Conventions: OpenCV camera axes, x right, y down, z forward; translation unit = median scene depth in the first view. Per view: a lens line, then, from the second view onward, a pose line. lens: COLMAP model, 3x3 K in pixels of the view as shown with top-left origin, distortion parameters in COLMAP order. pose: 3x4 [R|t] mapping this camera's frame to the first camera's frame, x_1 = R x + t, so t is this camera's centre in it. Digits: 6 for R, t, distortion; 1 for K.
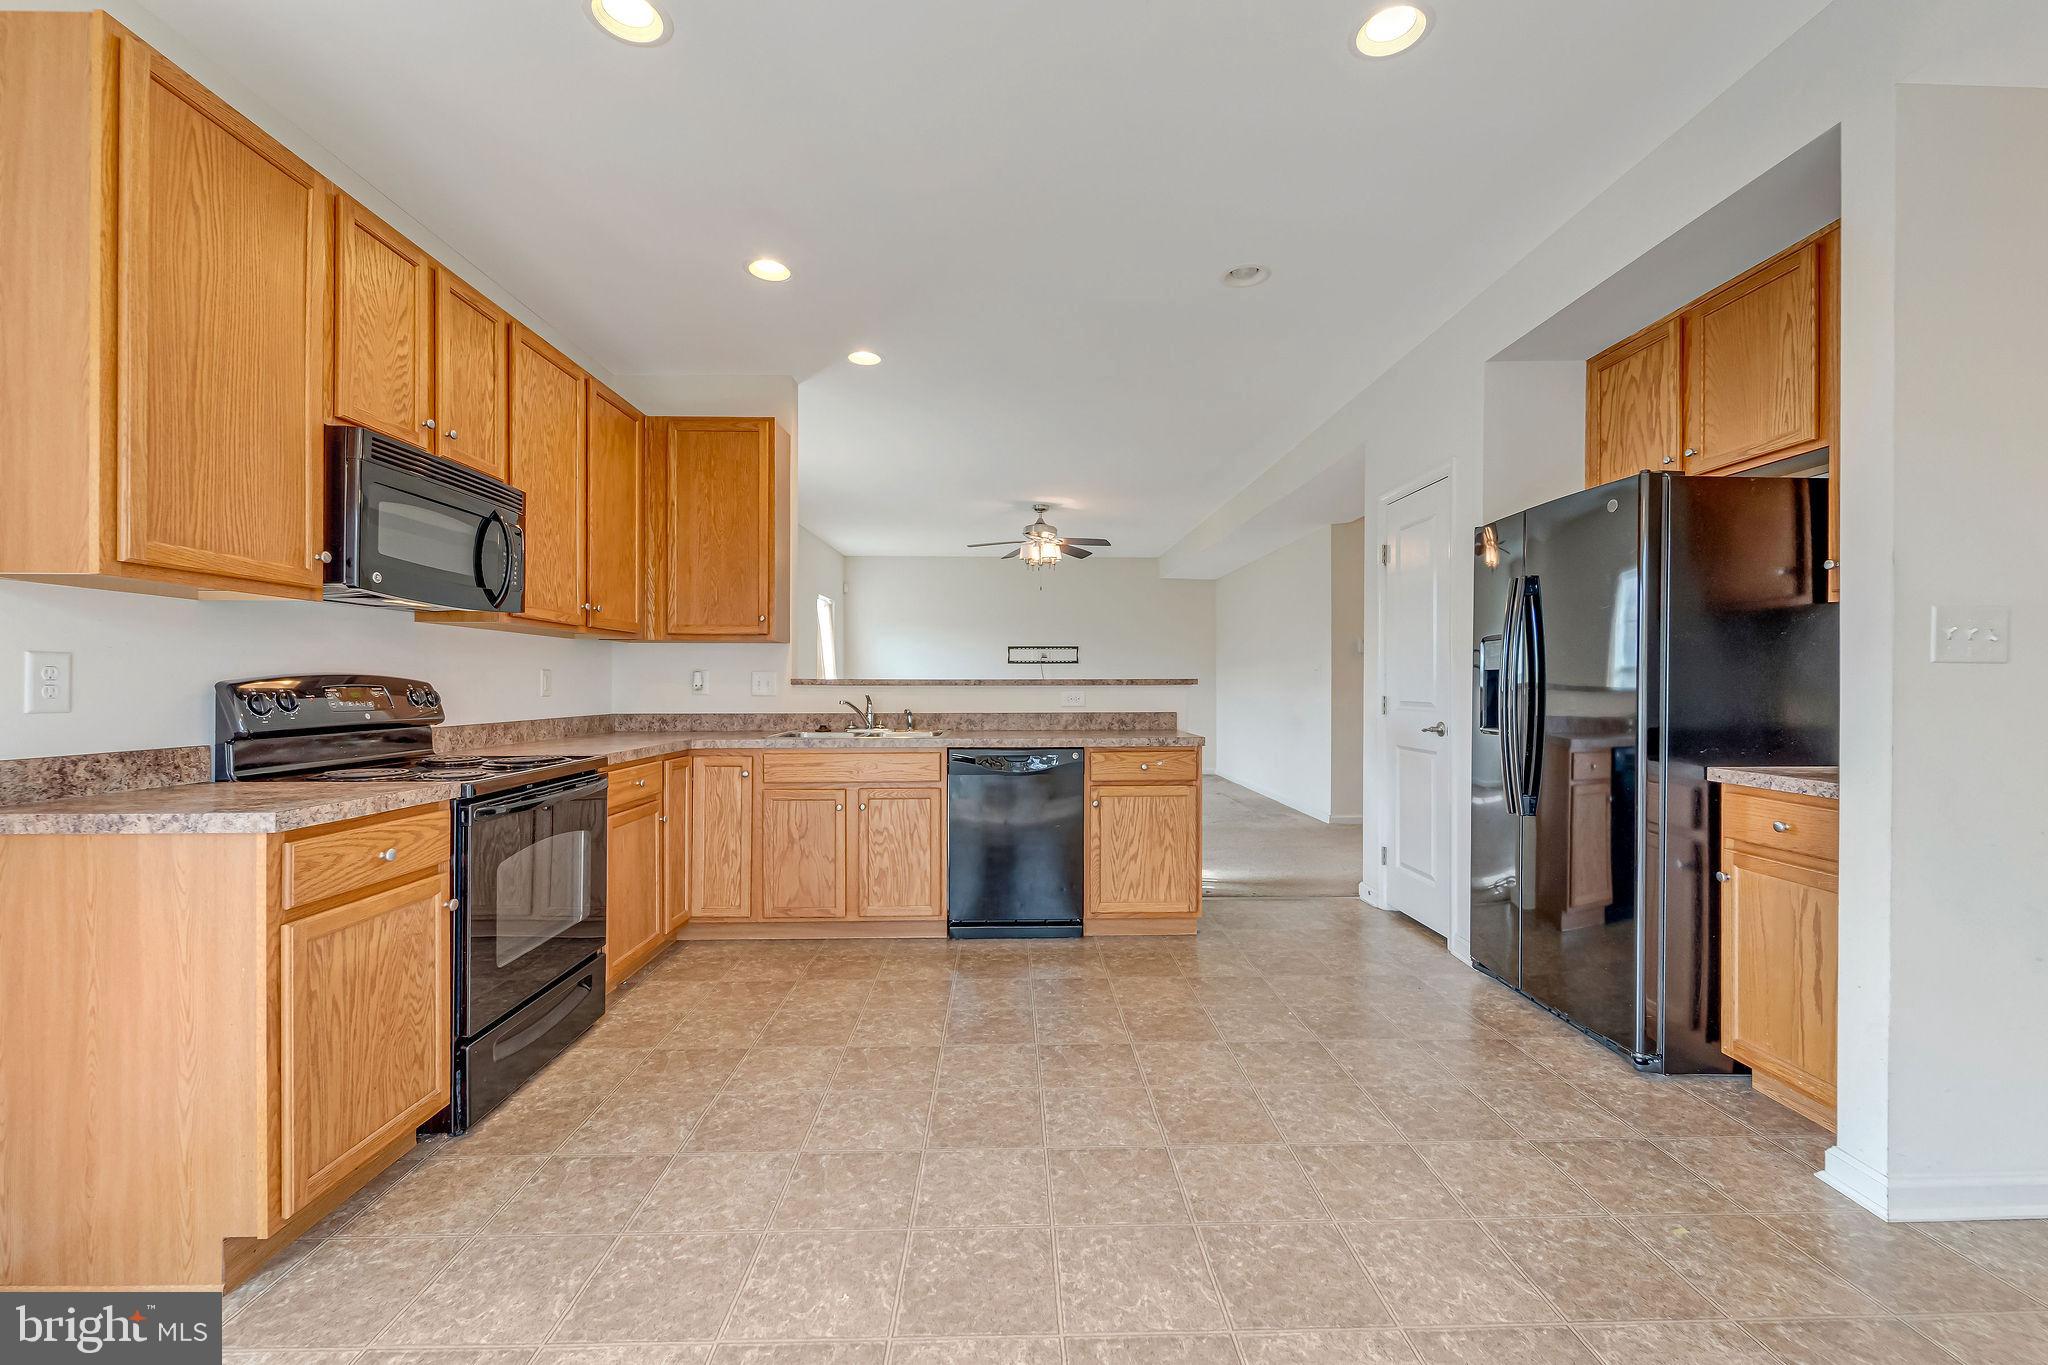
lens RADIAL K [[848.2, 0, 1022.1], [0, 848.2, 687.3], [0, 0, 1]] dist [-0.000001, -0.000492]
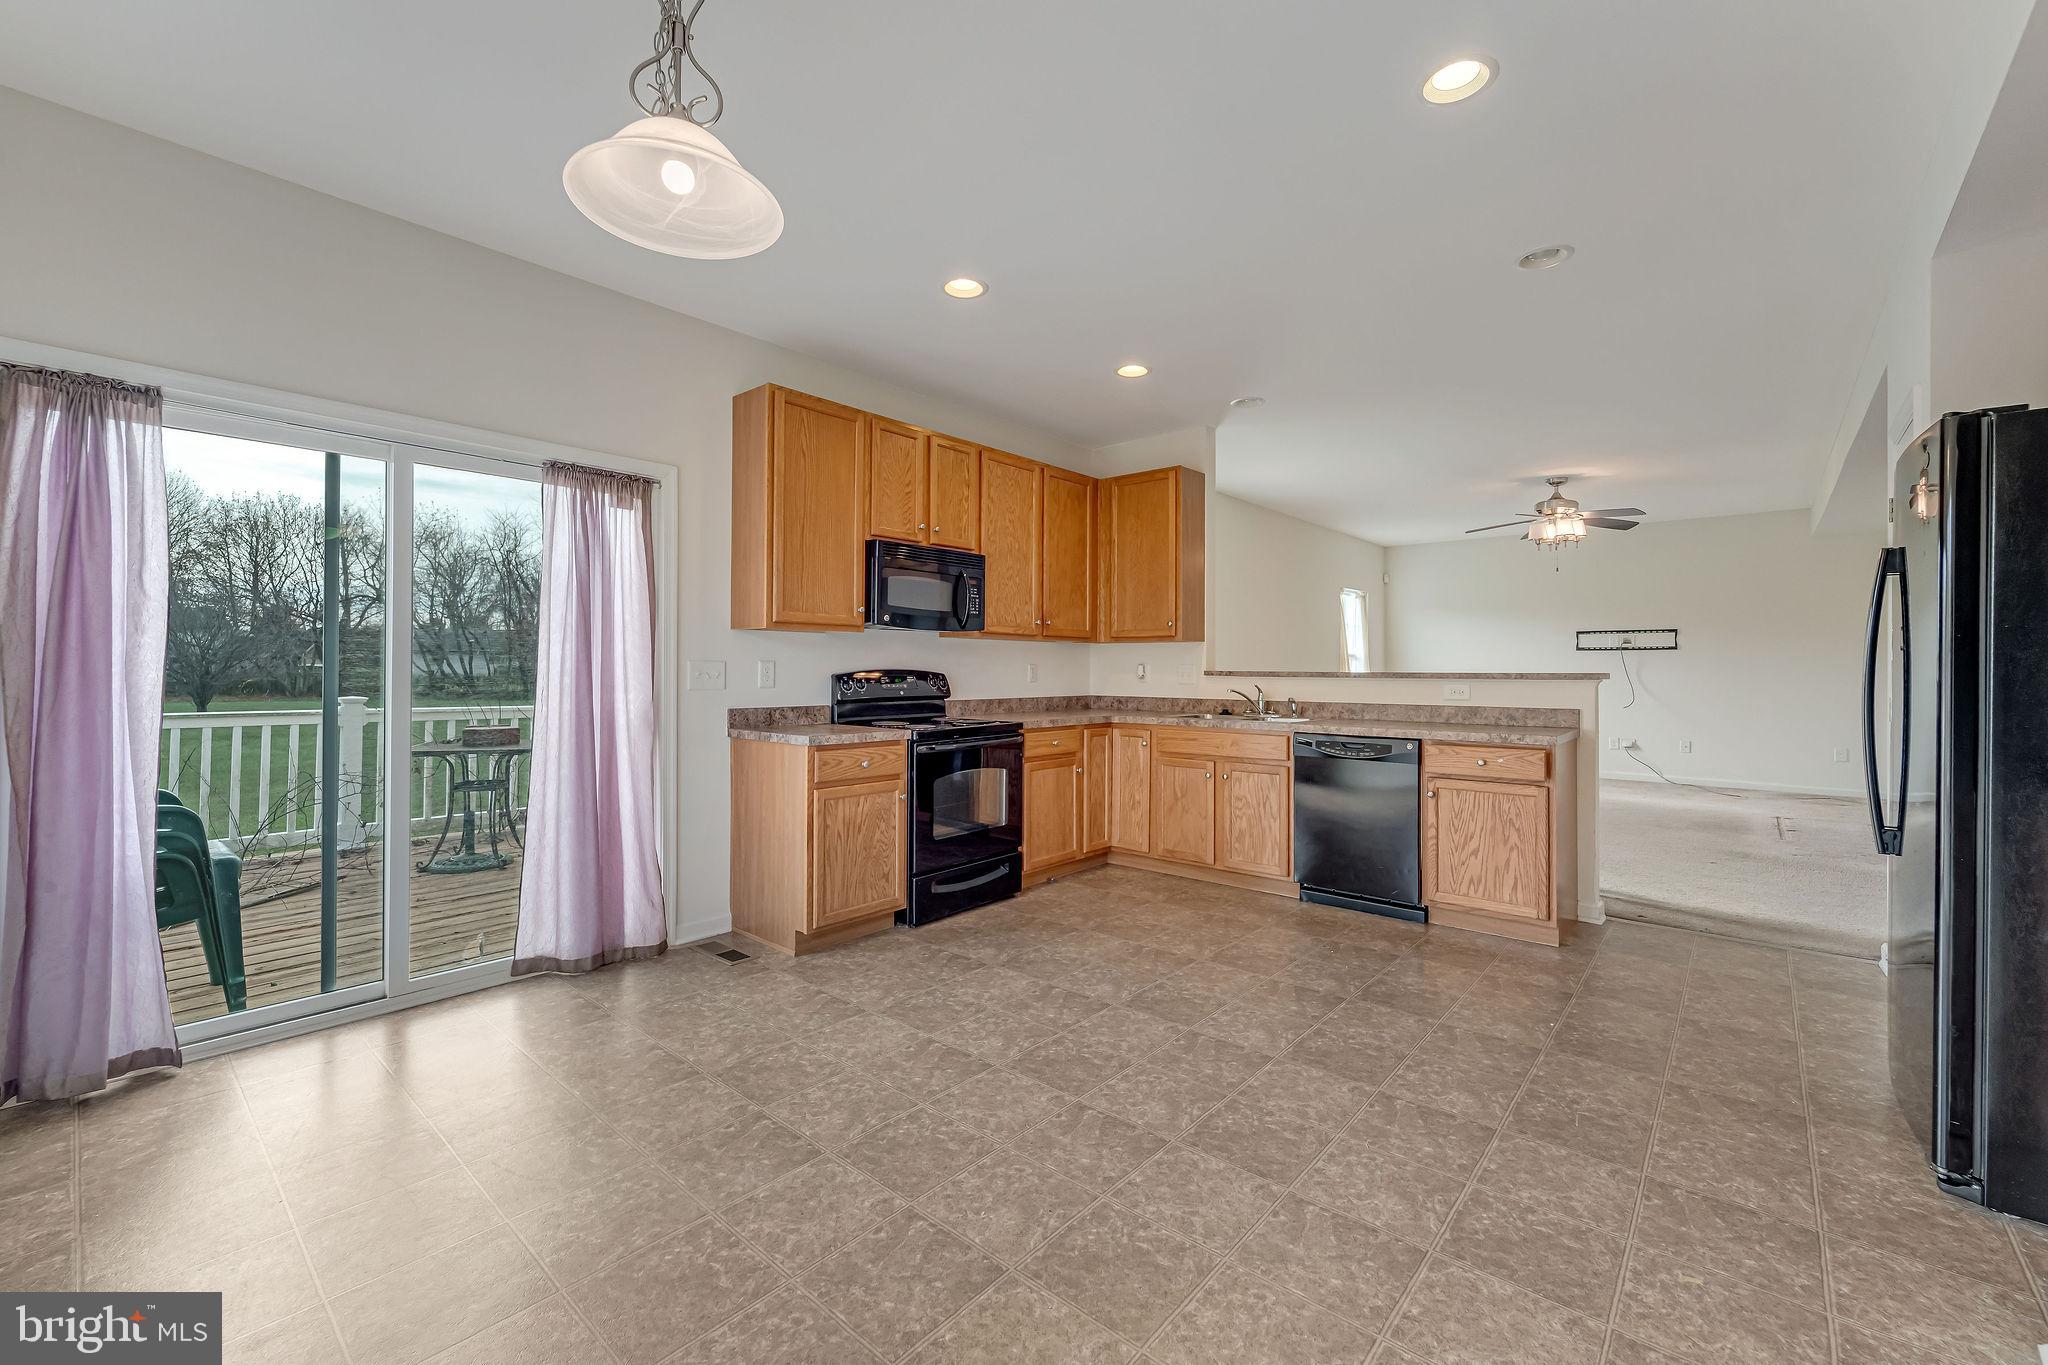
lens RADIAL K [[831.4, 0, 1023.2], [0, 831.4, 668.3], [0, 0, 1]] dist [-0.000260, -0.000403]
pose [[0.738083, 0.004034, -0.674698, 0.473144], [-0.007224, 0.999972, -0.001924, -0.012582], [0.674671, 0.006294, 0.738092, -0.096793]]
